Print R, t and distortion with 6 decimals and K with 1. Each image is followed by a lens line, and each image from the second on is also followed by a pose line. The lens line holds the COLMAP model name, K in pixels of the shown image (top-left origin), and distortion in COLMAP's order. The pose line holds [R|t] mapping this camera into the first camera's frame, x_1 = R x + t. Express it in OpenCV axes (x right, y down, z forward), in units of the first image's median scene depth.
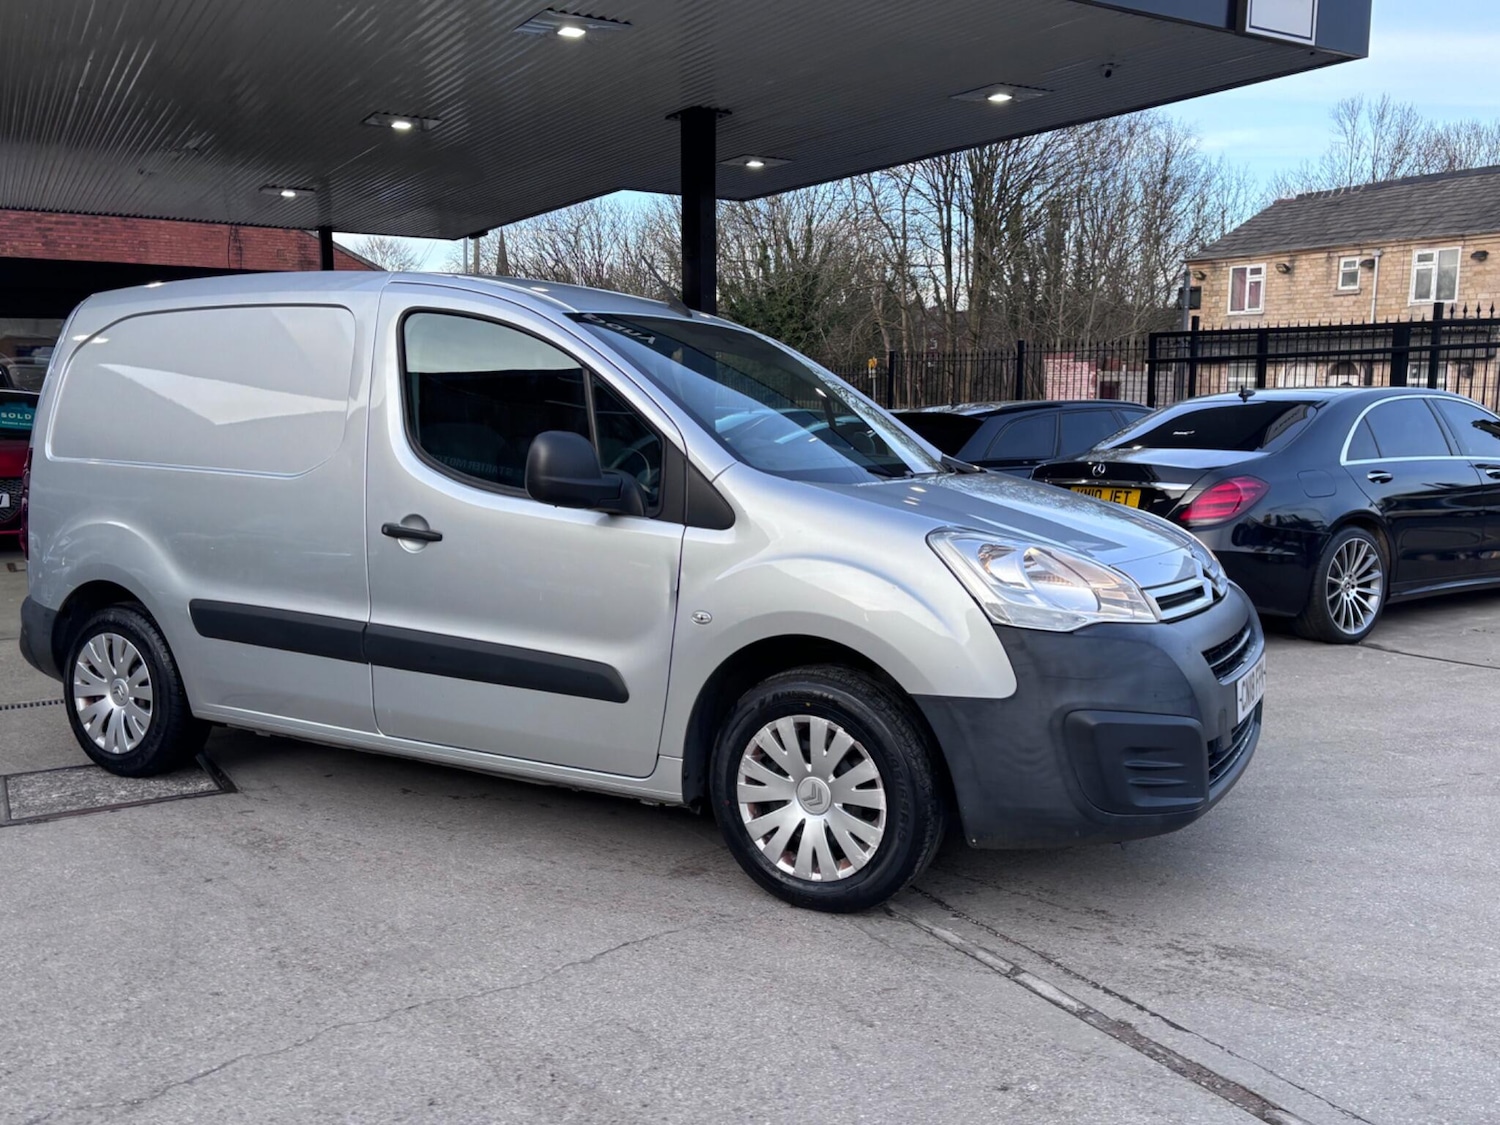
lens RADIAL K [[1253.5, 0, 757.3], [0, 1253.5, 540.3], [0, 0, 1]] dist [0.033424, -0.006775]
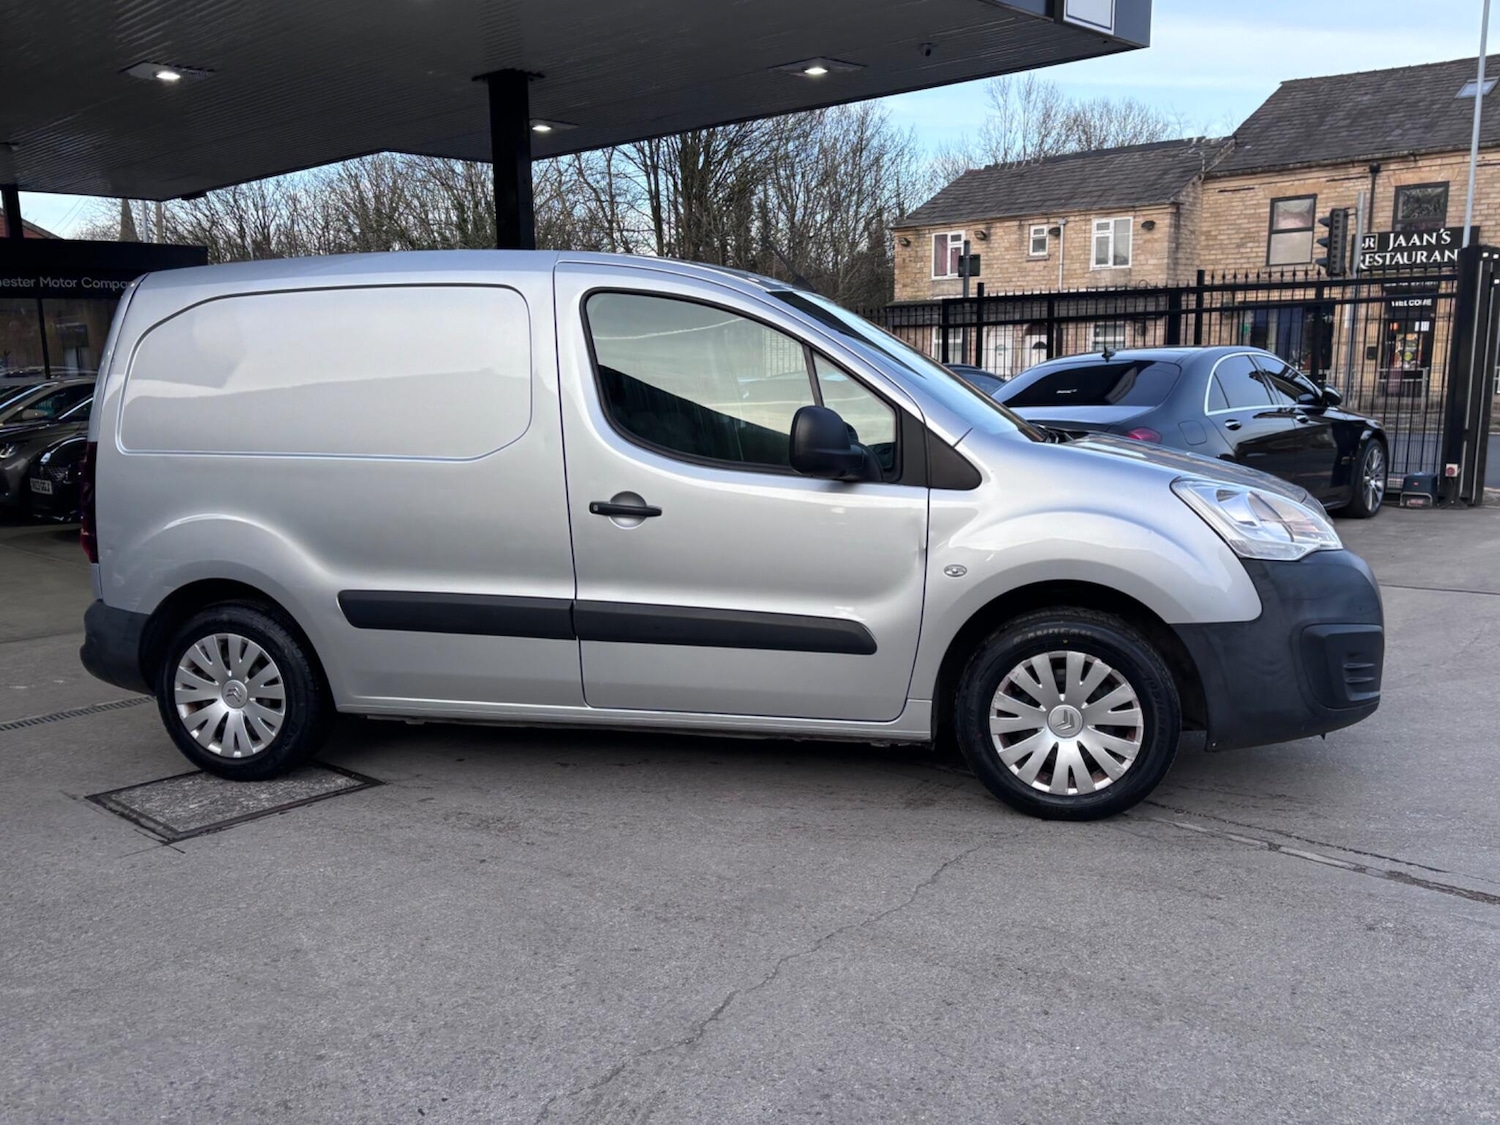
lens RADIAL K [[1256.6, 0, 757.0], [0, 1256.6, 568.0], [0, 0, 1]] dist [0.032133, -0.006384]
pose [[0.967750, -0.062193, 0.244115, -0.408264], [0.050474, 0.997266, 0.053978, -0.008164], [-0.246804, -0.039916, 0.968243, -0.022387]]
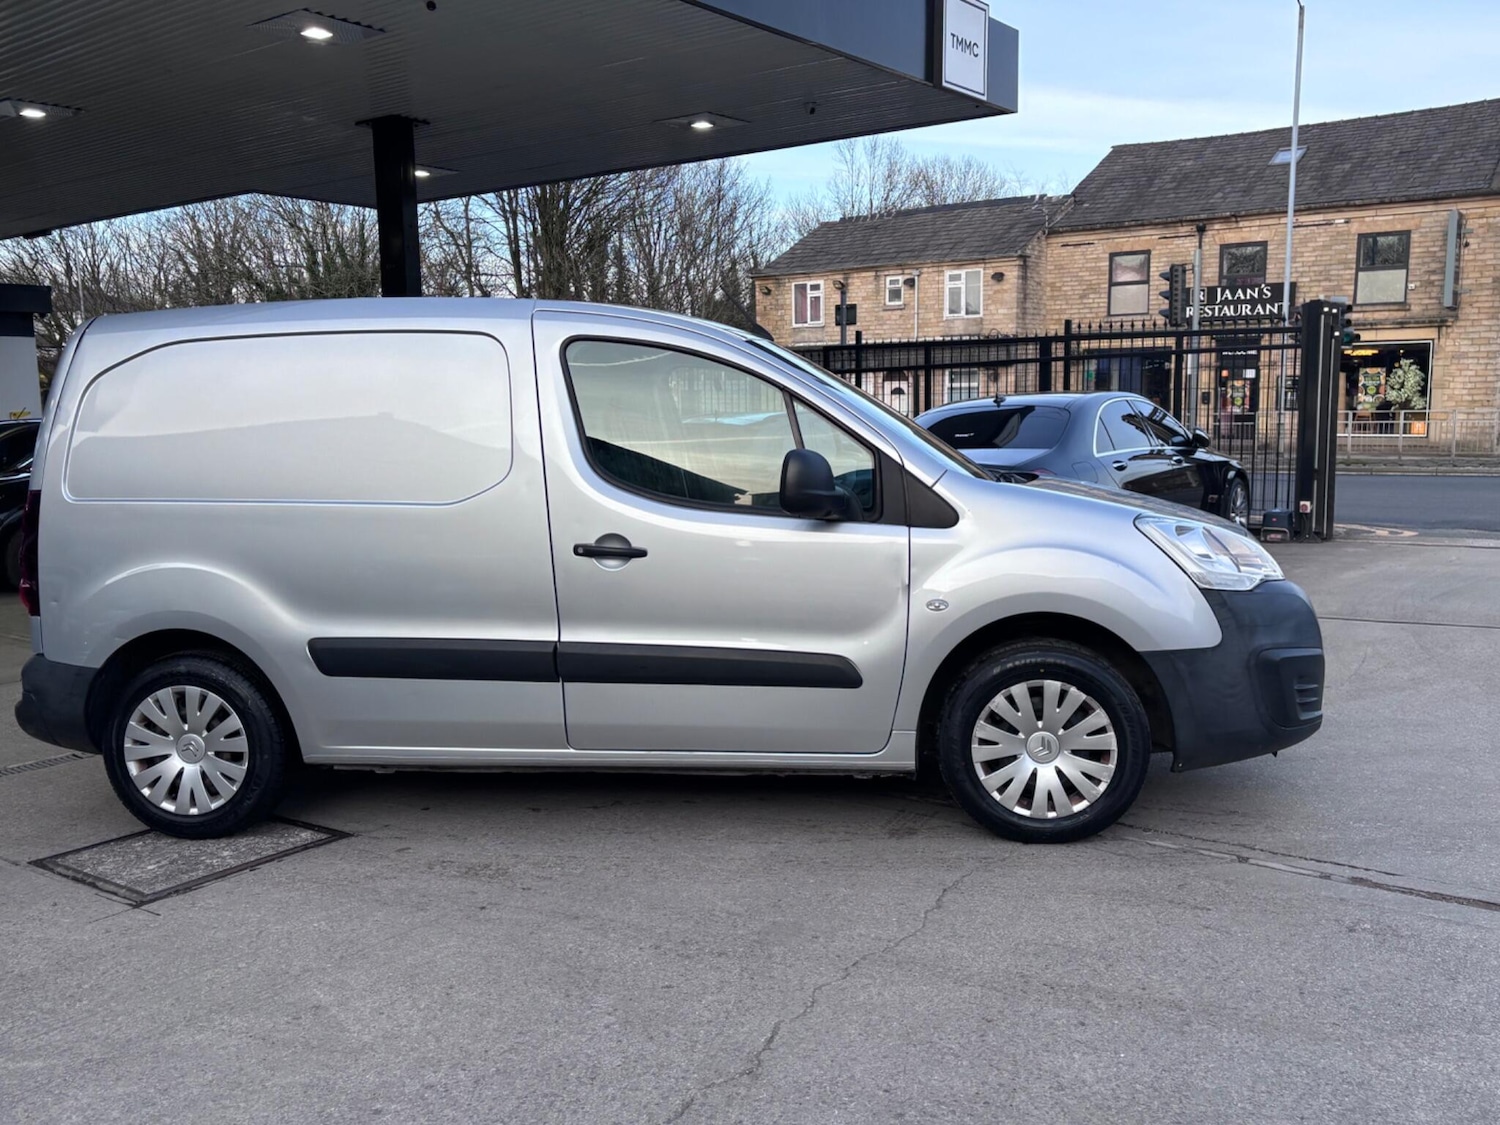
lens RADIAL K [[1253.0, 0, 756.8], [0, 1253.0, 559.5], [0, 0, 1]] dist [0.039831, -0.019967]
pose [[0.931901, -0.065967, 0.356663, -0.512873], [0.063109, 0.997813, 0.019660, -0.011820], [-0.357180, 0.004187, 0.934026, -0.012204]]
